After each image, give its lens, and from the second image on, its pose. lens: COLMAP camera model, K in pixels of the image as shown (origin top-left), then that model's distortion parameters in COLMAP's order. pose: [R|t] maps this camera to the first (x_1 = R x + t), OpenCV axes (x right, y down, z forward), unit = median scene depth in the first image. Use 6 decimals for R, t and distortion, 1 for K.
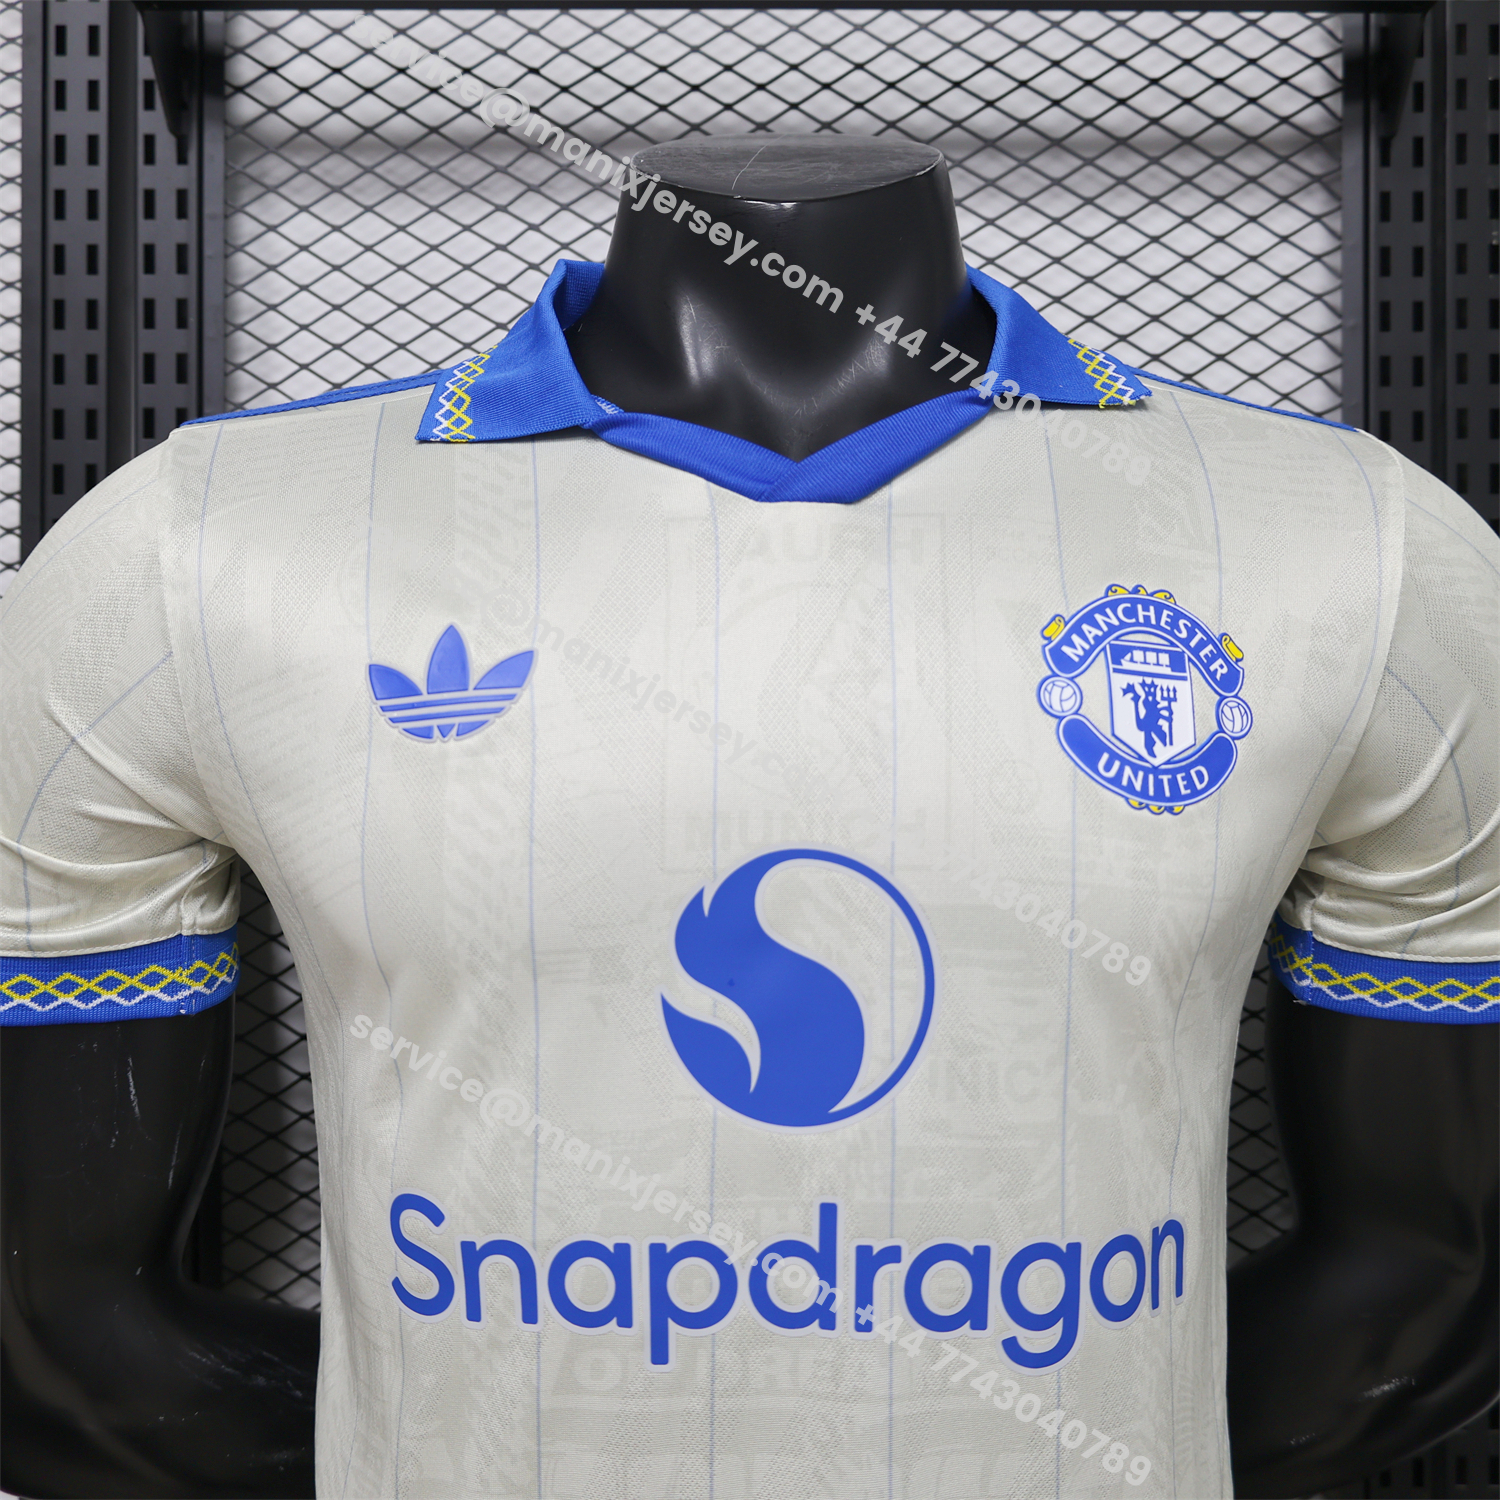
lens RADIAL K [[1494.8, 0, 750.0], [0, 1494.8, 750.0], [0, 0, 1]] dist [-0.005238, 0.001609]
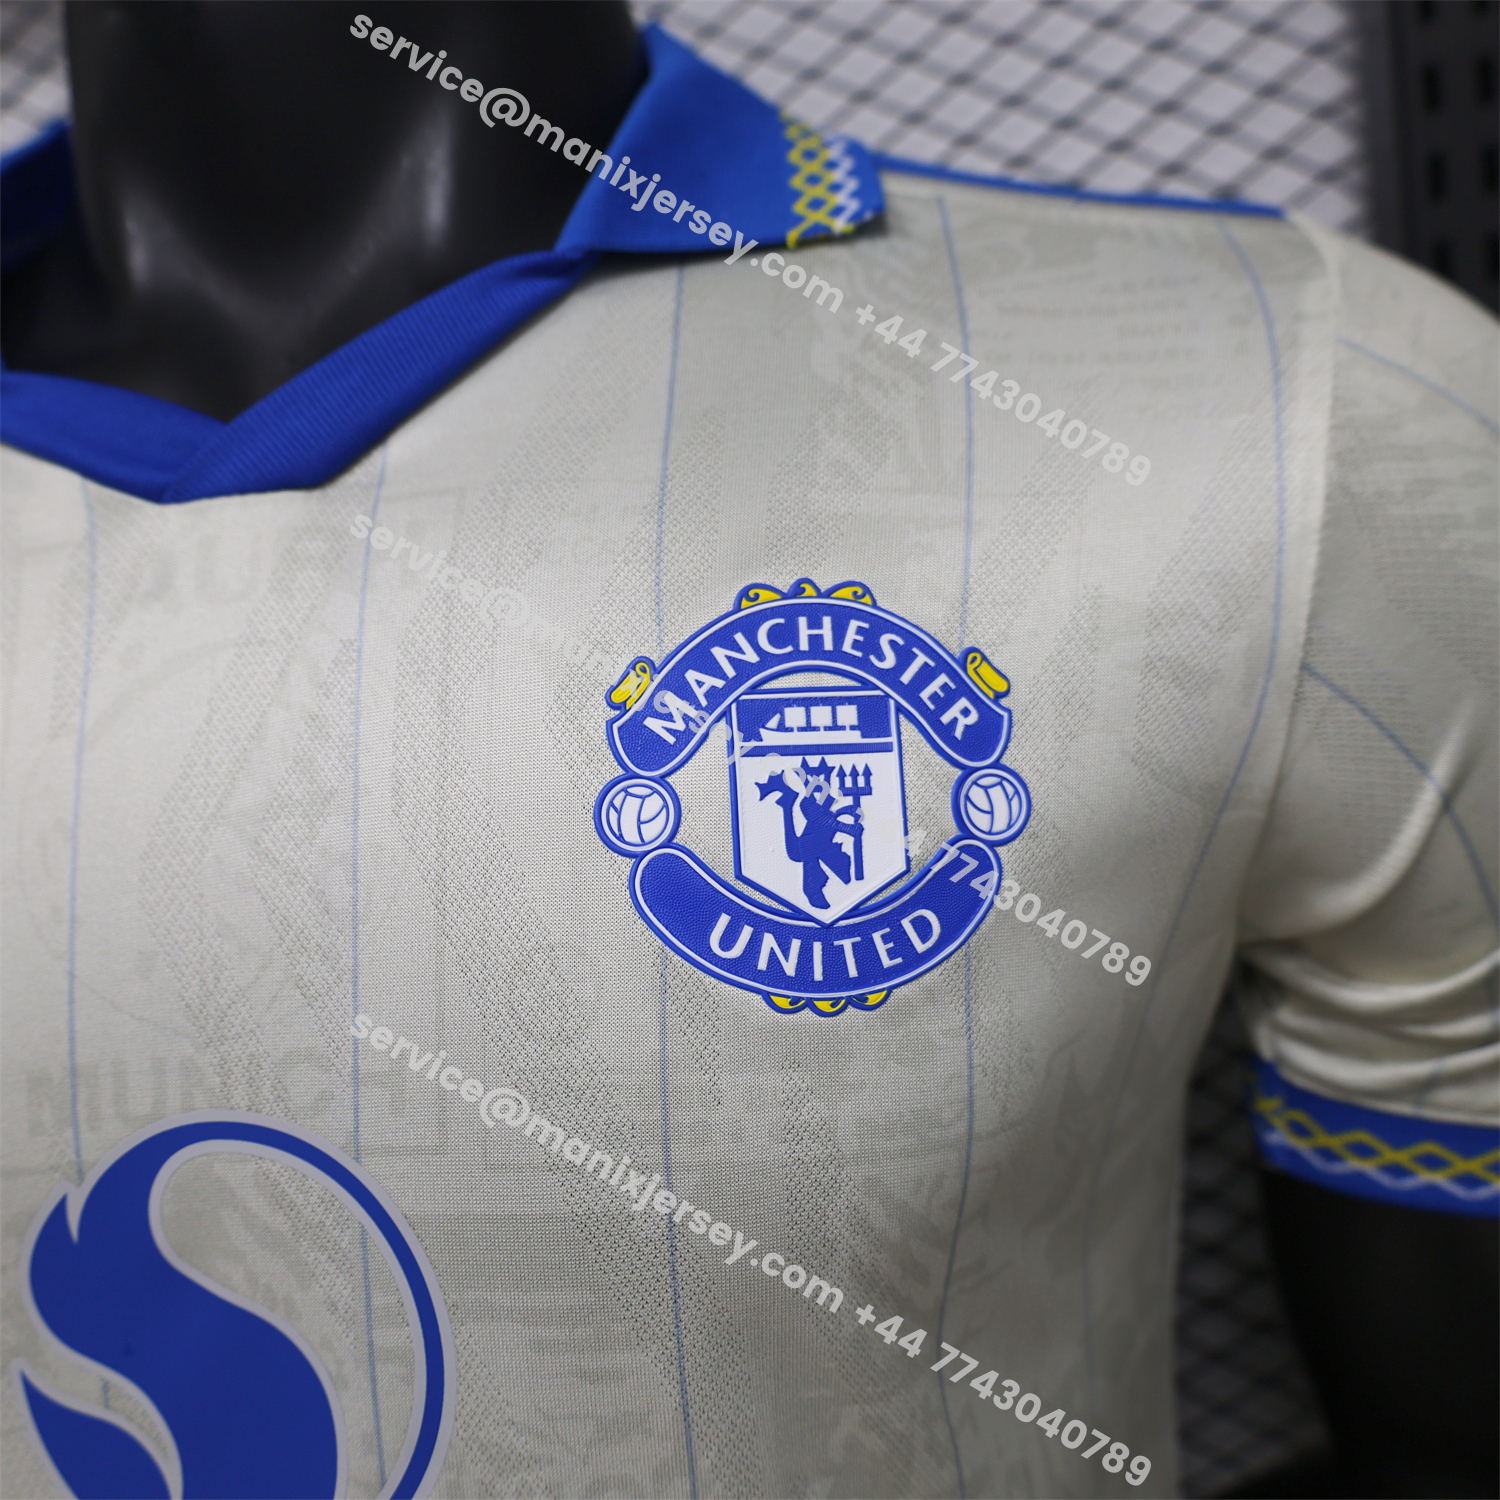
lens RADIAL K [[1528.1, 0, 750.8], [0, 1528.1, 721.2], [0, 0, 1]] dist [-0.013177, -0.007698]
pose [[0.983222, -0.093150, -0.156838, 0.329538], [0.107706, 0.990369, 0.087003, -0.111100], [0.147223, -0.102436, 0.983785, 0.442097]]
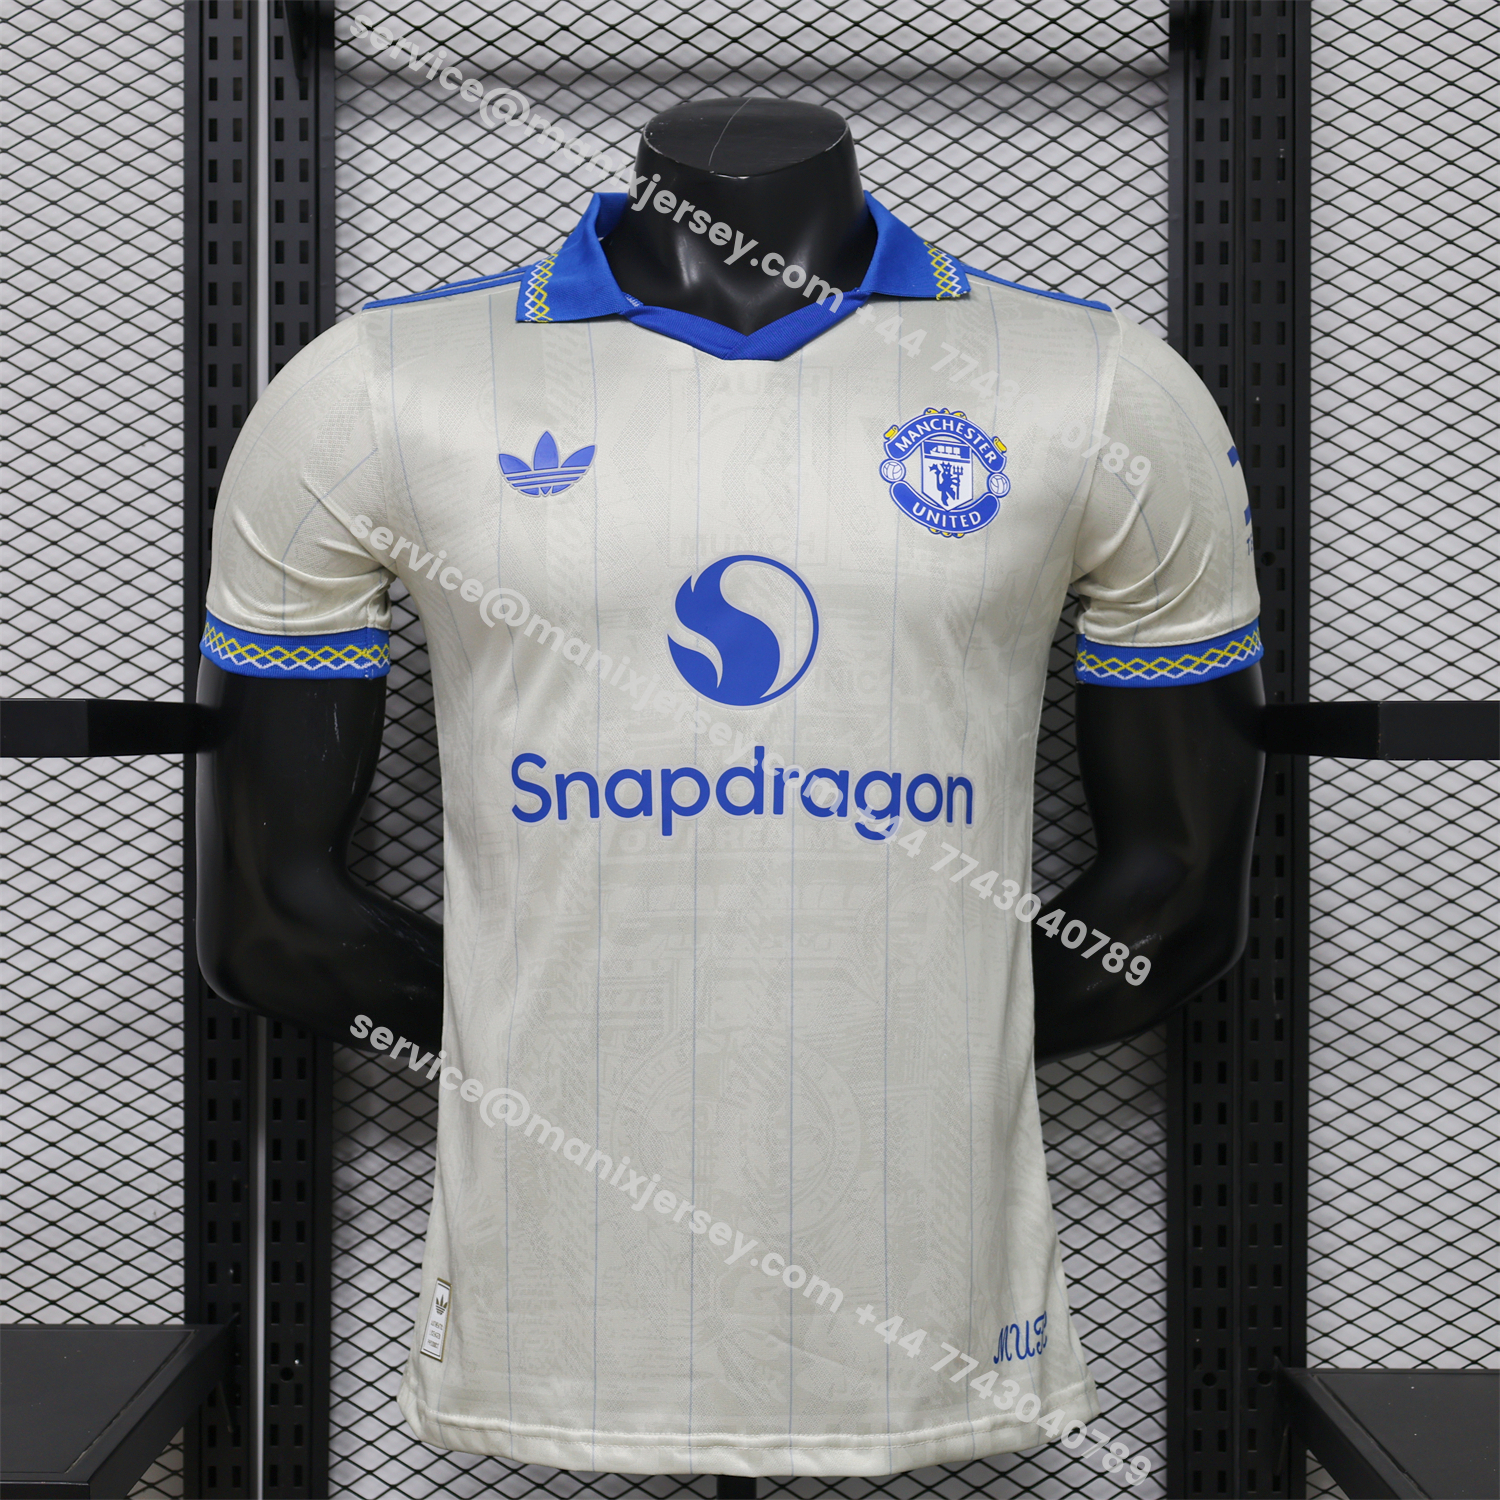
lens RADIAL K [[2497.6, 0, 753.1], [0, 2497.6, 731.8], [0, 0, 1]] dist [0.012811, -0.035285]
pose [[0.999972, 0.000181, -0.007542, 0.062582], [-0.000140, 0.999985, 0.005422, 0.249239], [0.007543, -0.005421, 0.999957, -1.899472]]
